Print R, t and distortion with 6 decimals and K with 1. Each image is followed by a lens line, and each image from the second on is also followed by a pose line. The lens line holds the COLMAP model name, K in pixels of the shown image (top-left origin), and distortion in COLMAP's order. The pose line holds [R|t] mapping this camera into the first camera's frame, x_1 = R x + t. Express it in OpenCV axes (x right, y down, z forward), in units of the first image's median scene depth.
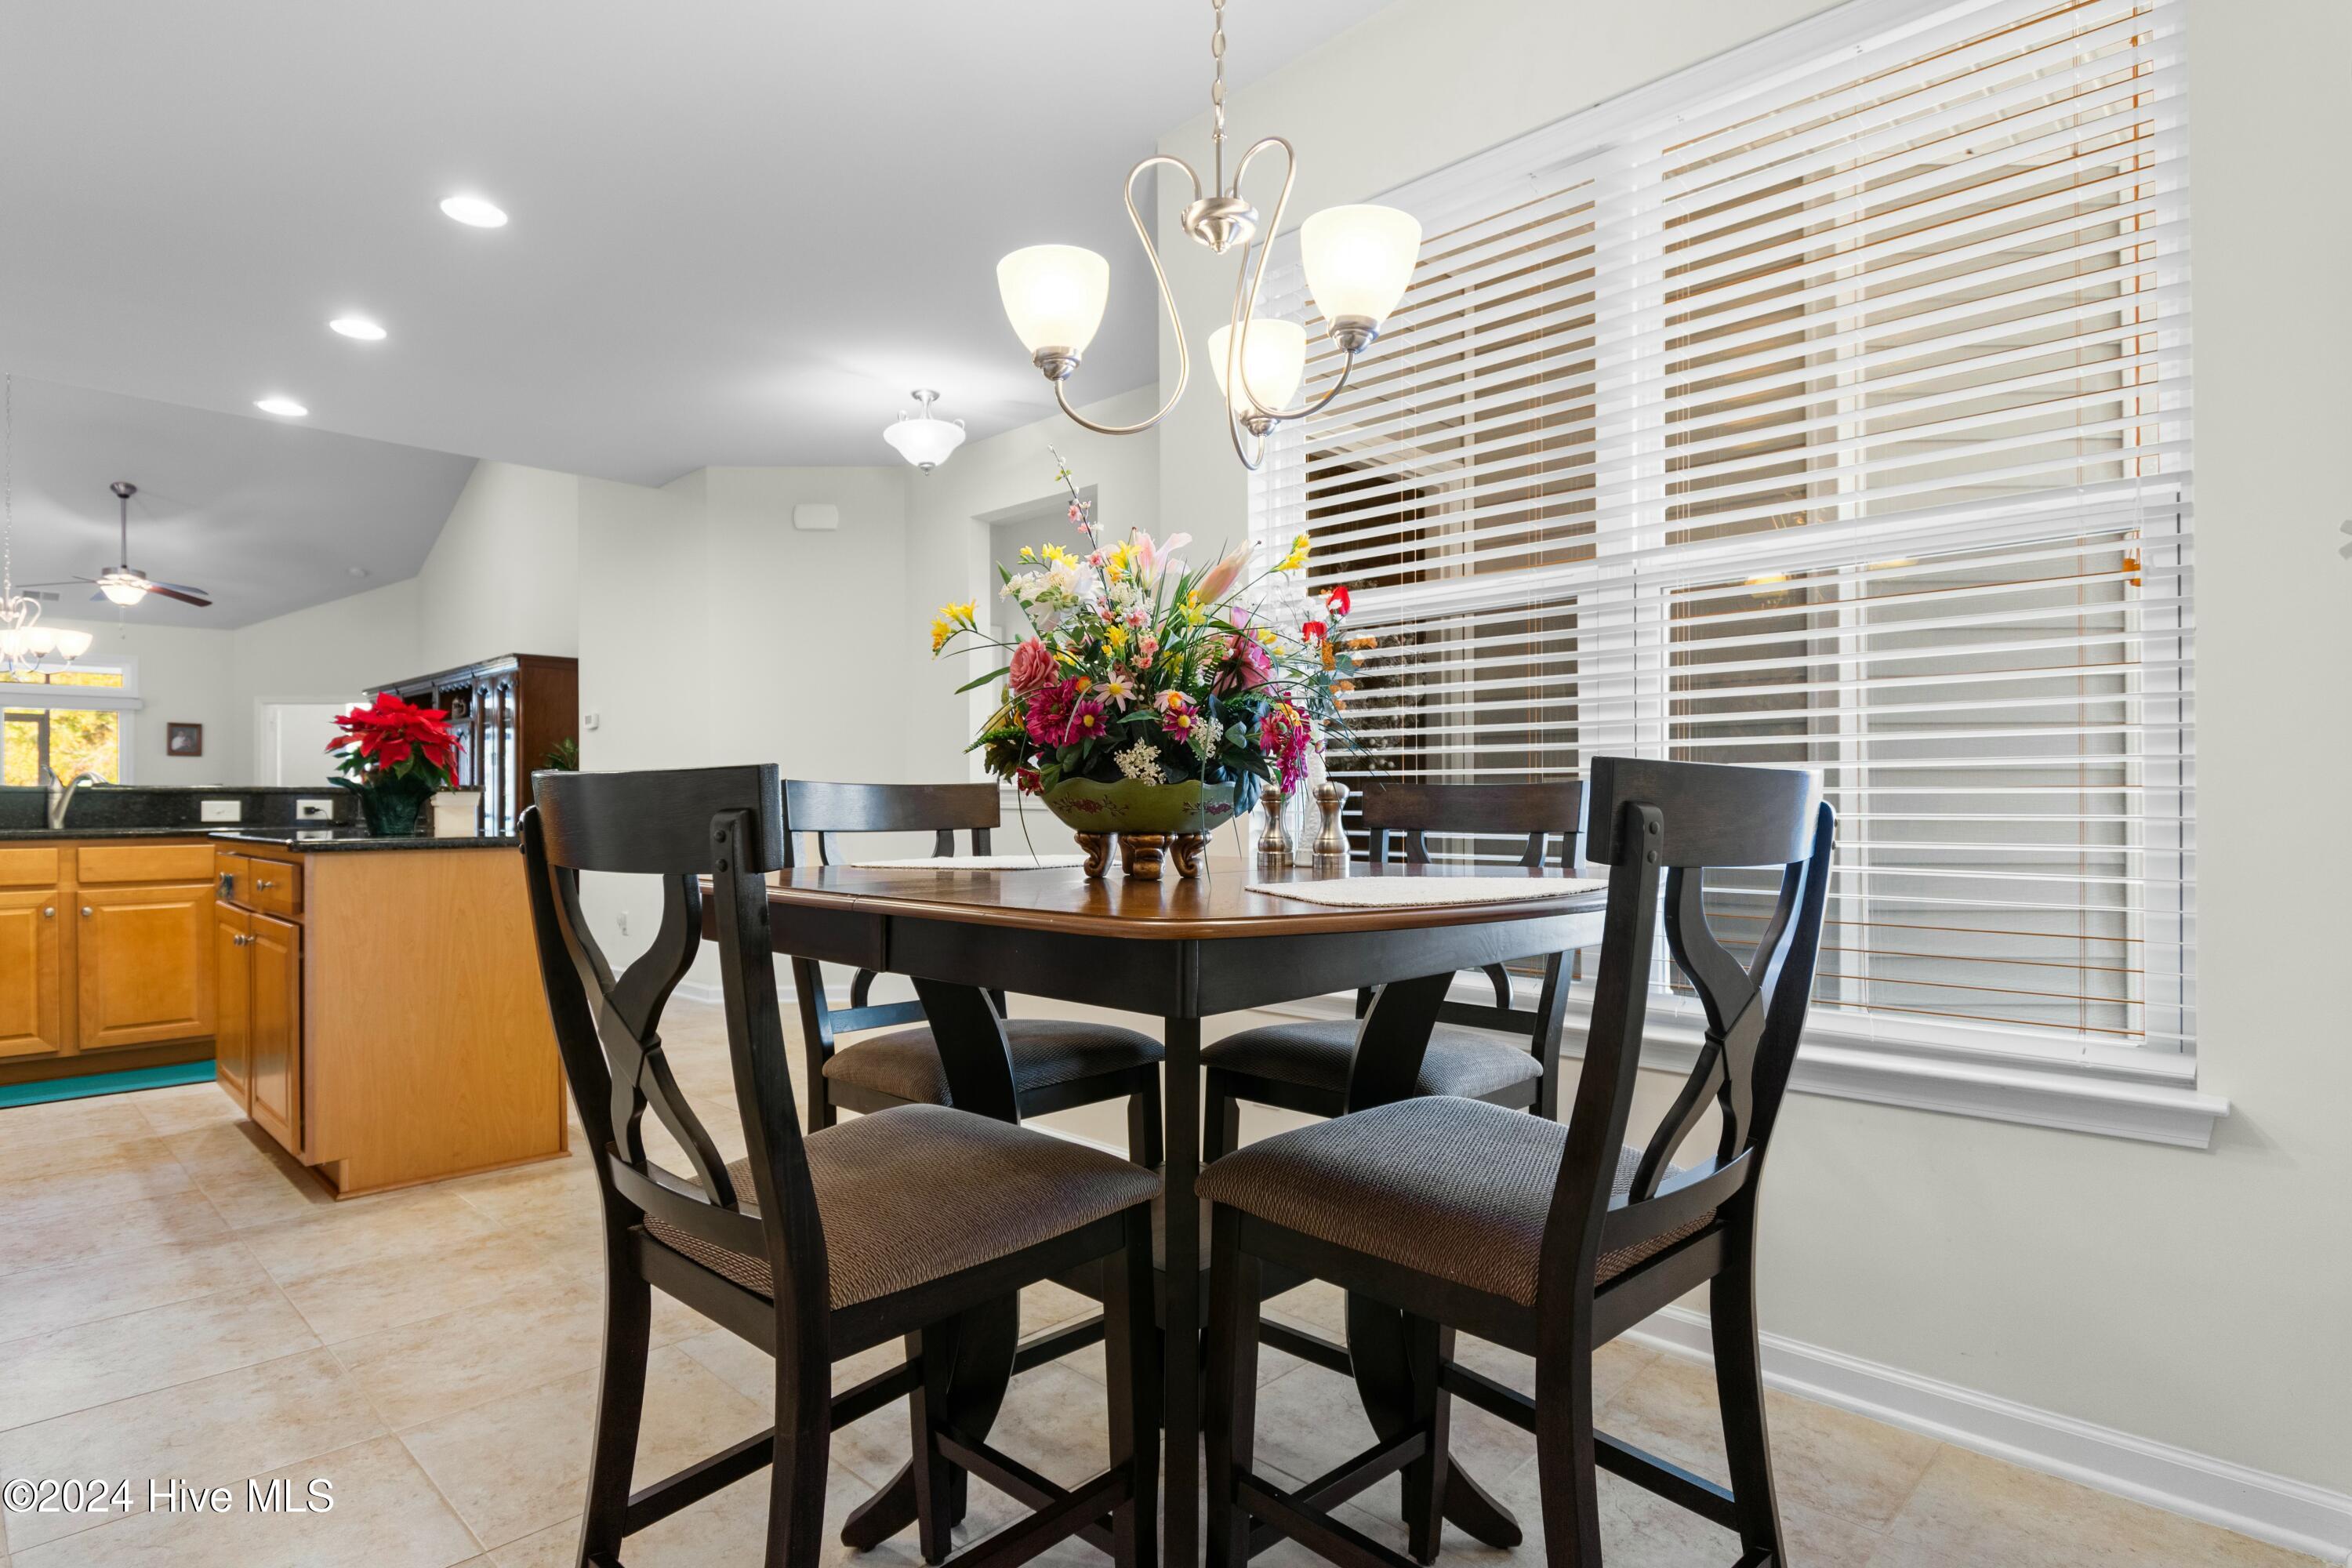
lens RADIAL K [[1236.4, 0, 1207.9], [0, 1236.4, 802.8], [0, 0, 1]] dist [-0.004089, -0.004357]
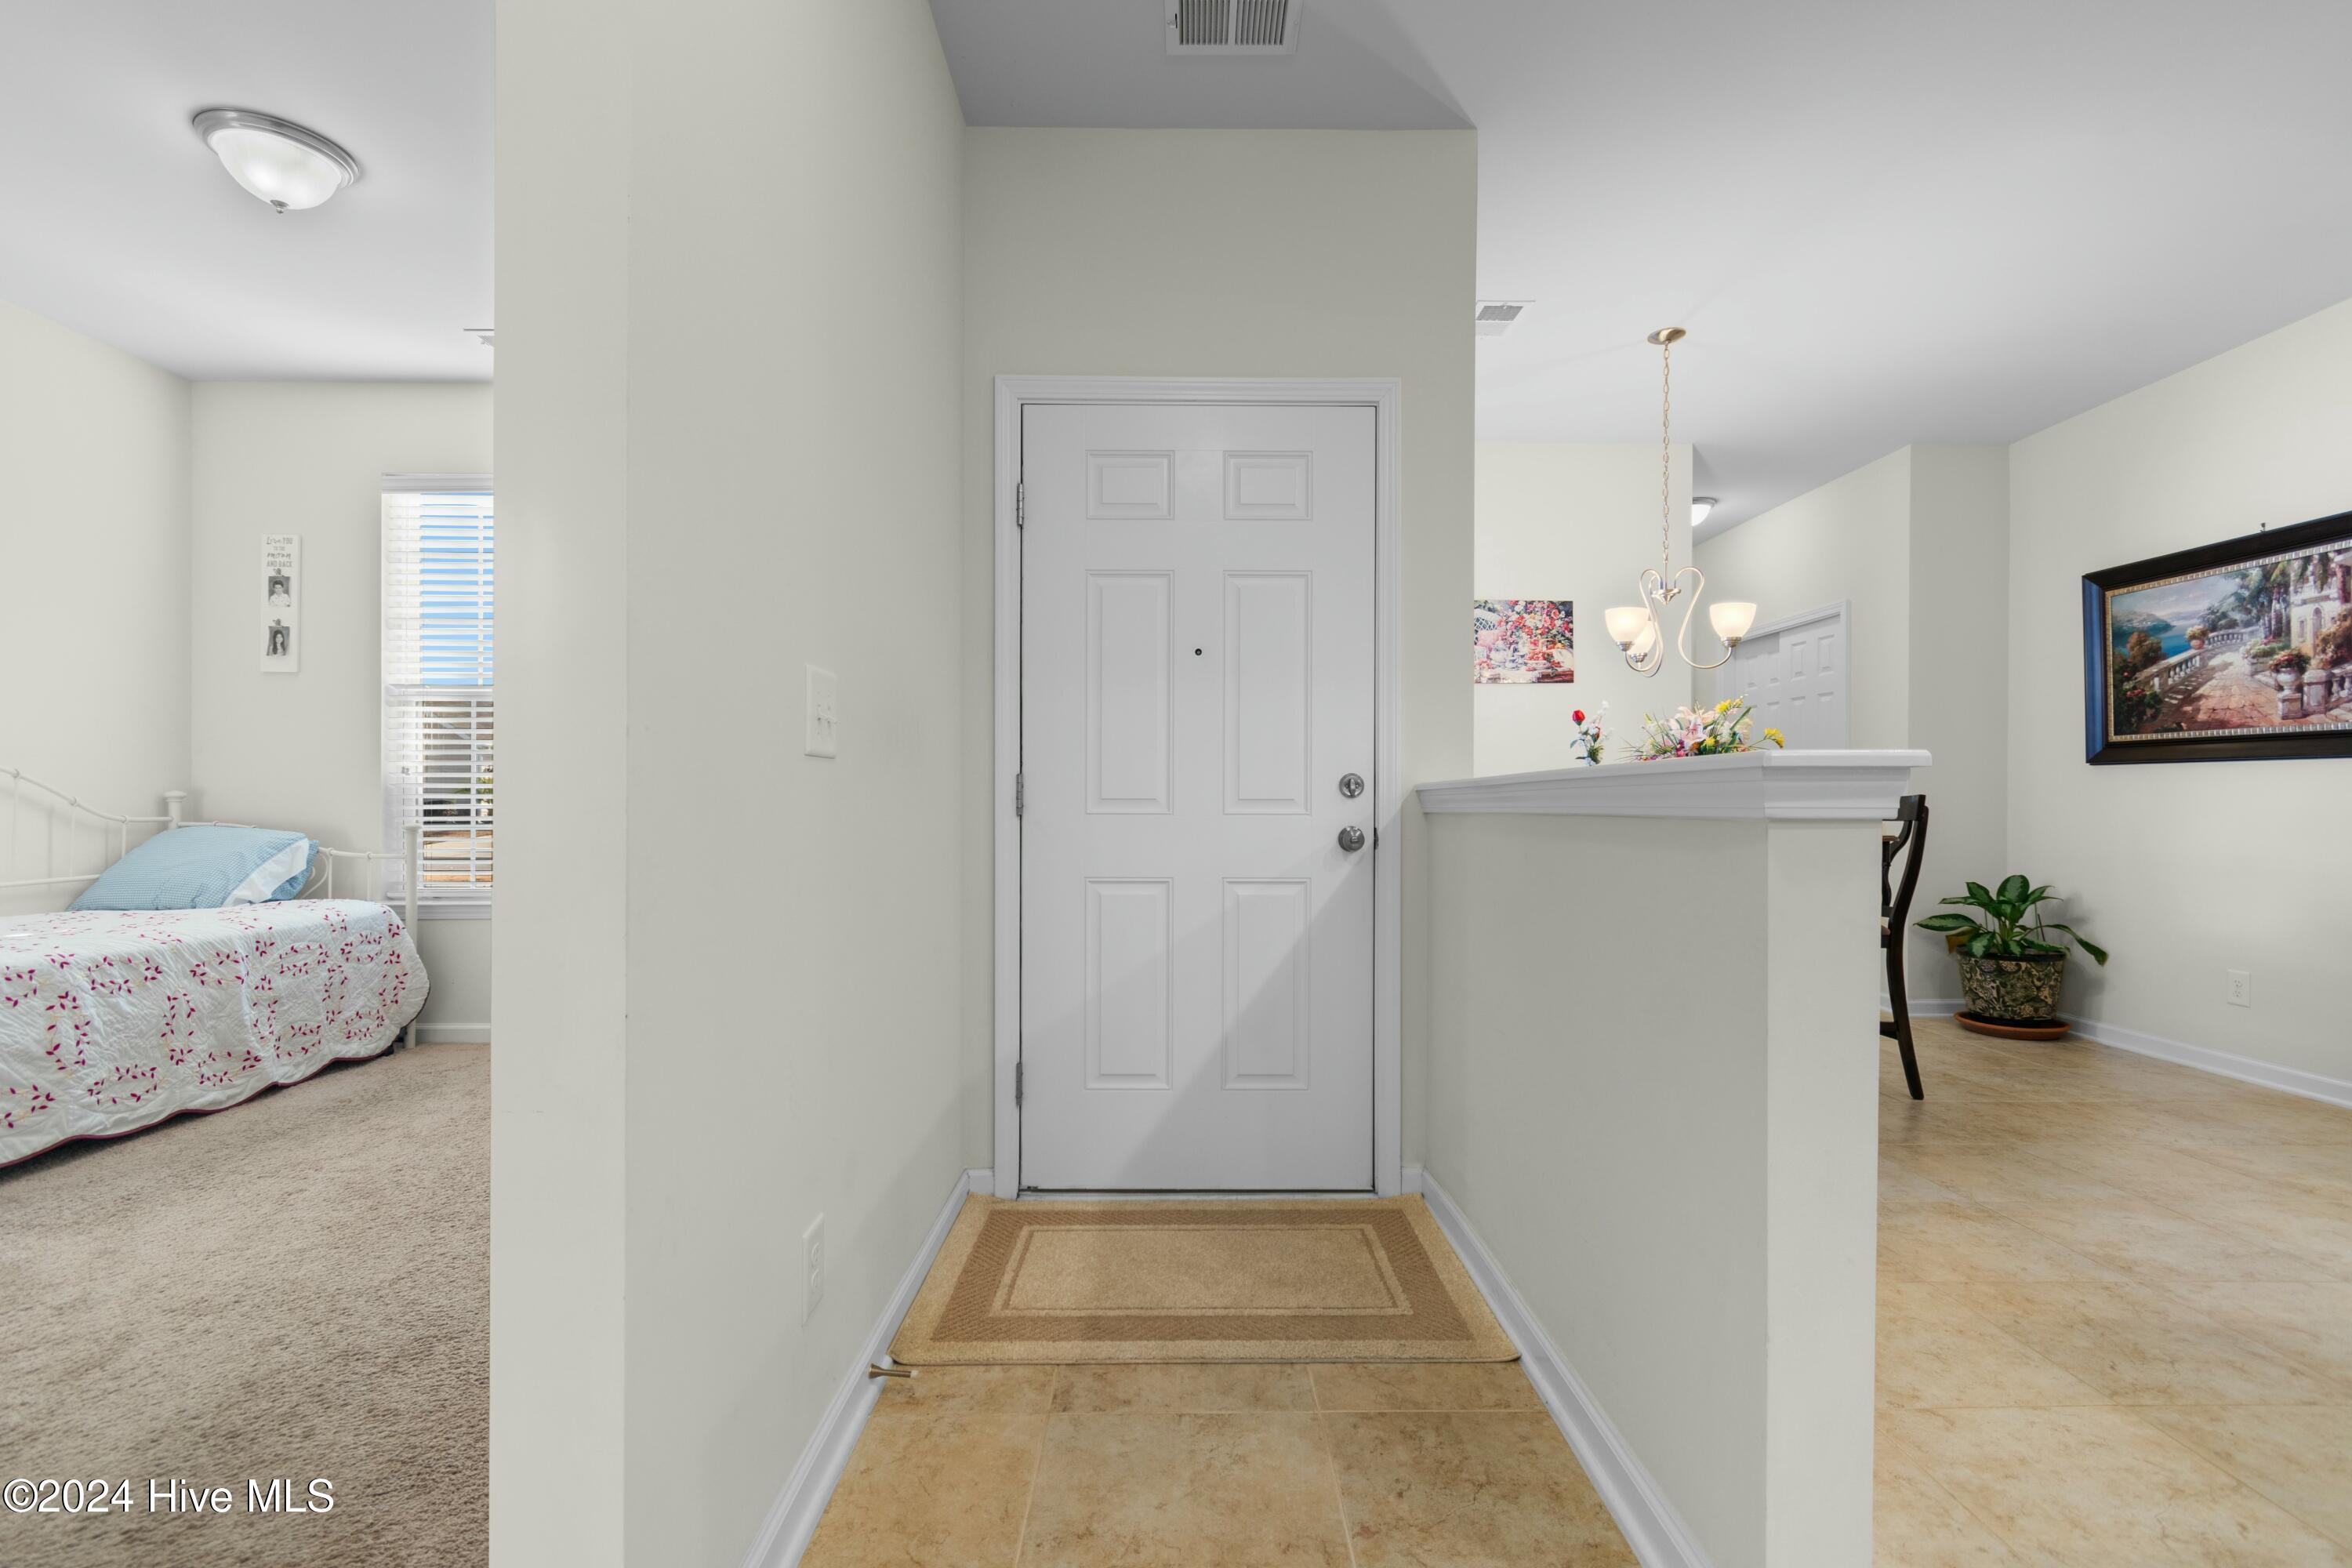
lens RADIAL K [[1047.2, 0, 1189.5], [0, 1047.2, 800.9], [0, 0, 1]] dist [0.003897, -0.001701]
pose [[-0.691622, -0.002797, 0.722254, -0.300552], [-0.004892, 0.999988, -0.000811, 0.001289], [-0.722243, -0.004094, -0.691627, 1.083742]]
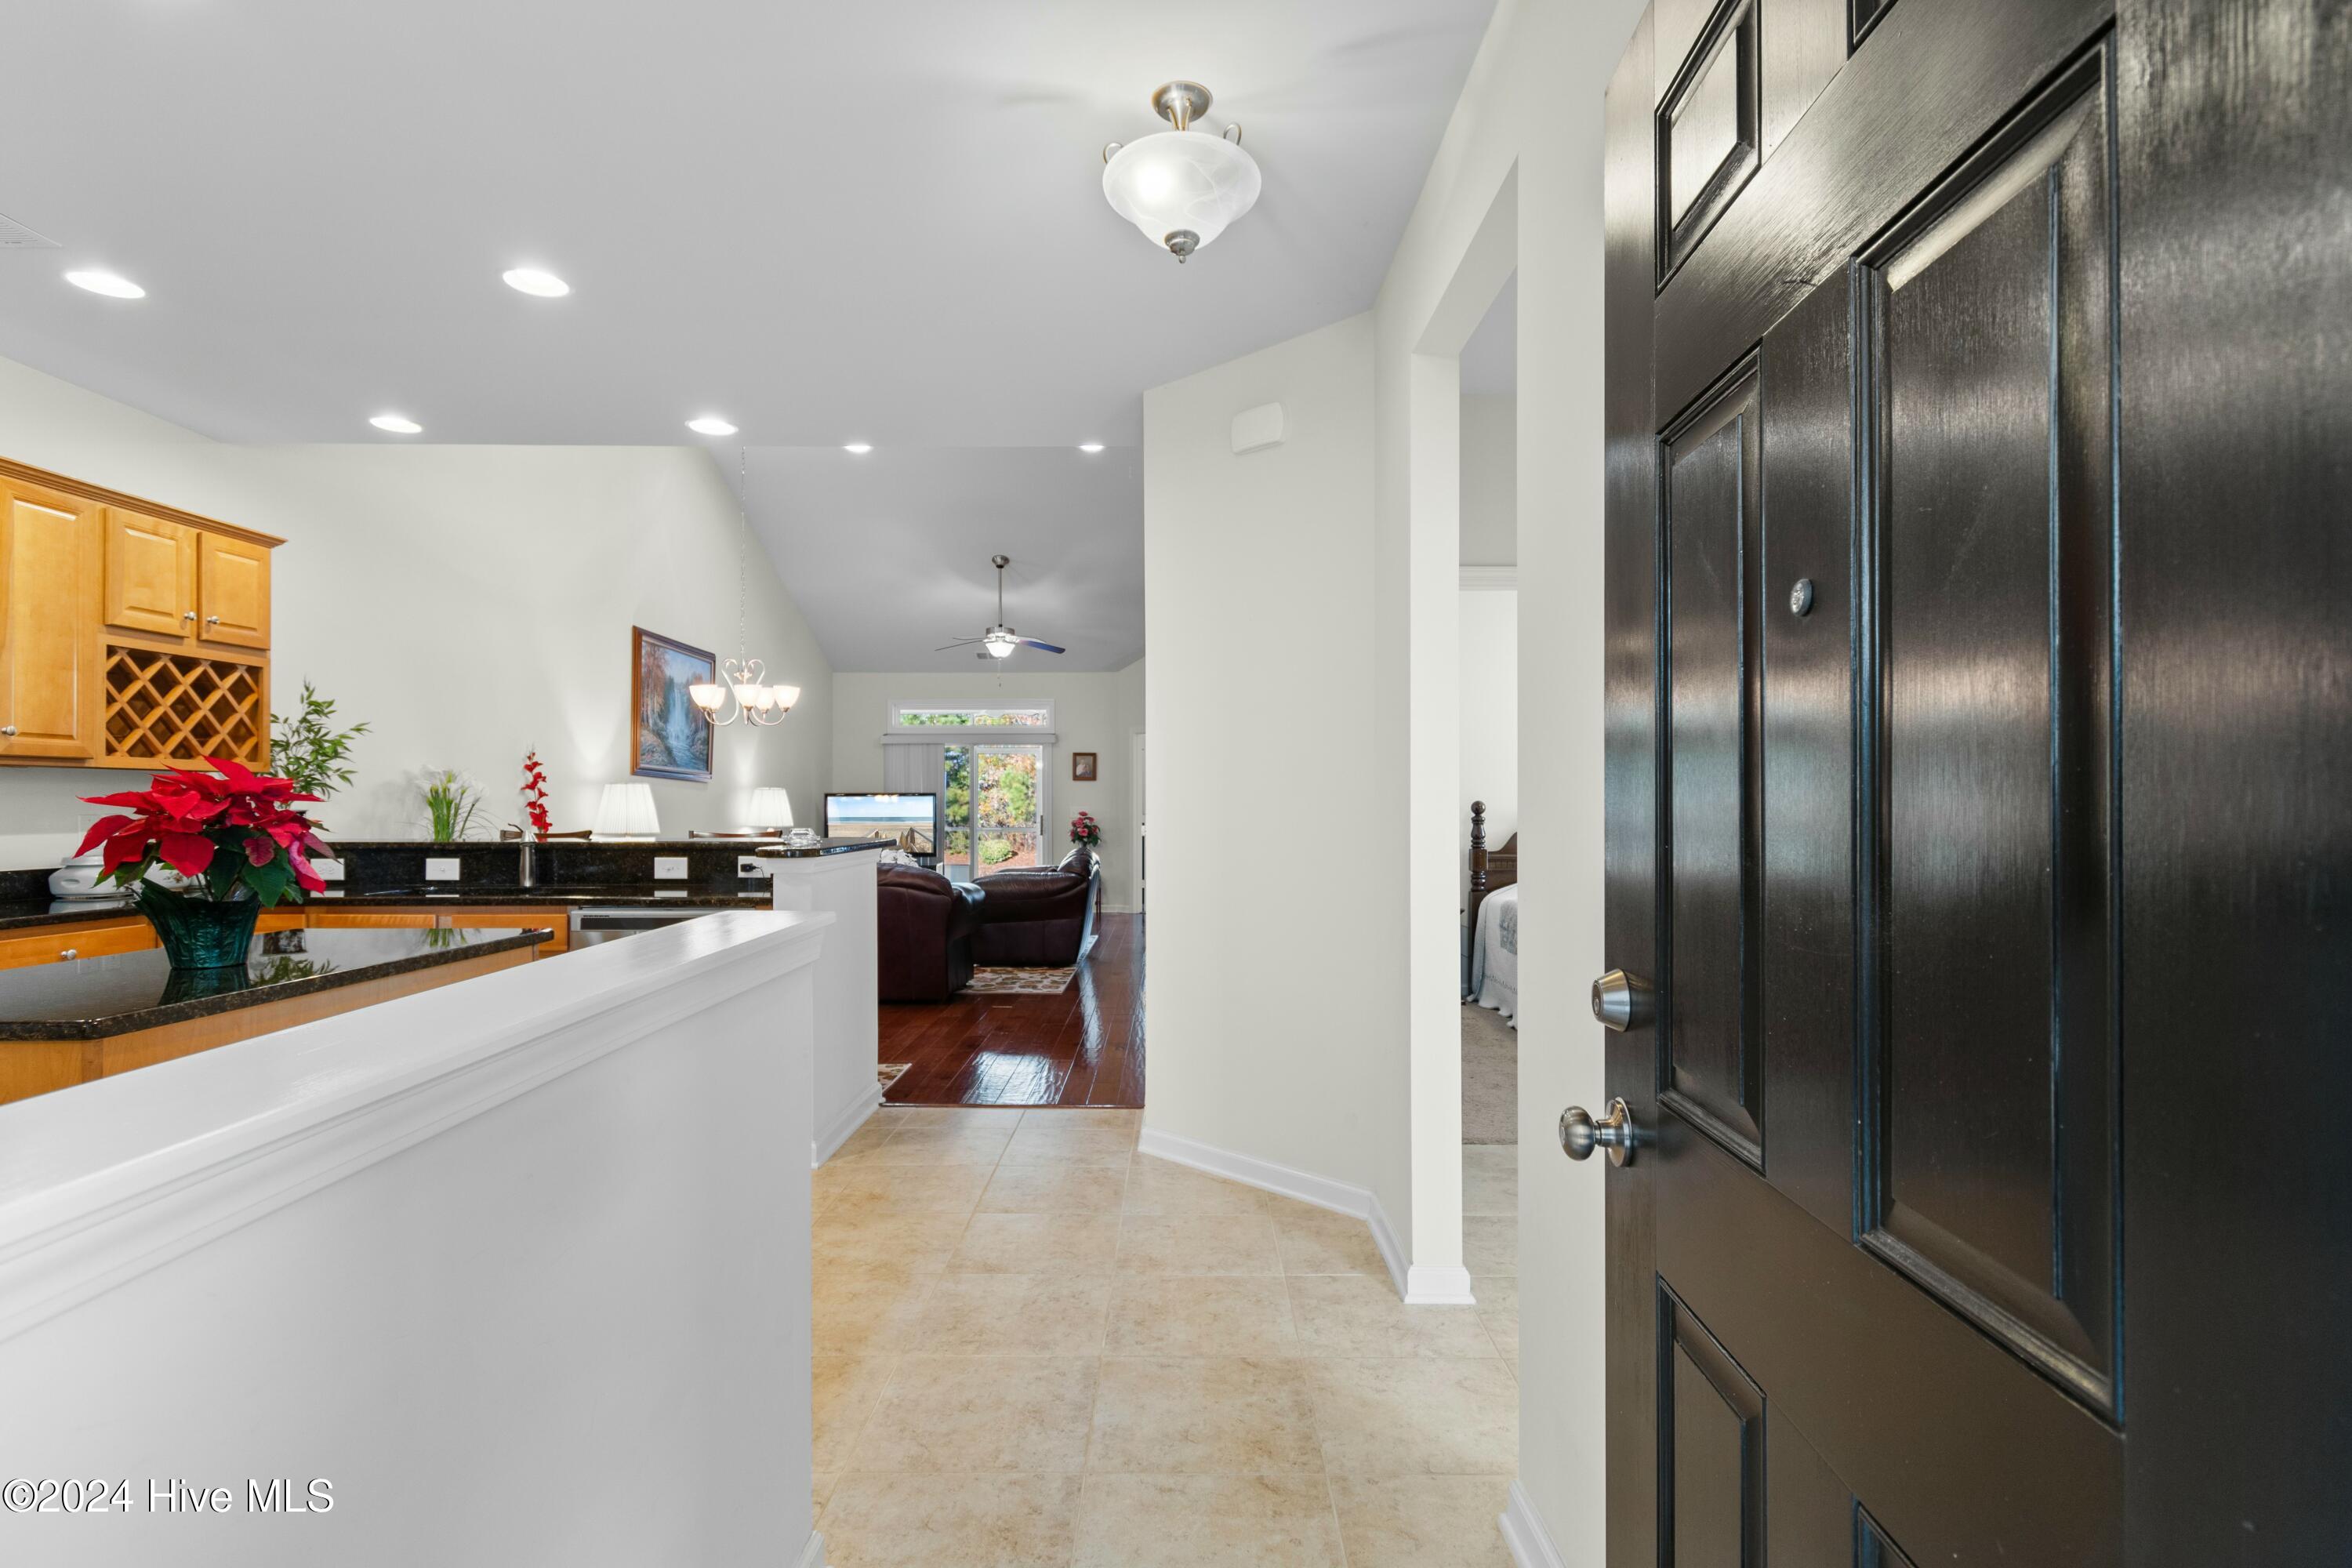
lens RADIAL K [[1141.6, 0, 1202.3], [0, 1141.6, 810.6], [0, 0, 1]] dist [-0.008423, -0.002052]
pose [[0.698291, 0.009814, -0.715747, 0.107026], [-0.002206, 0.999931, 0.011558, -0.048038], [0.715810, -0.006492, 0.698264, 0.684033]]
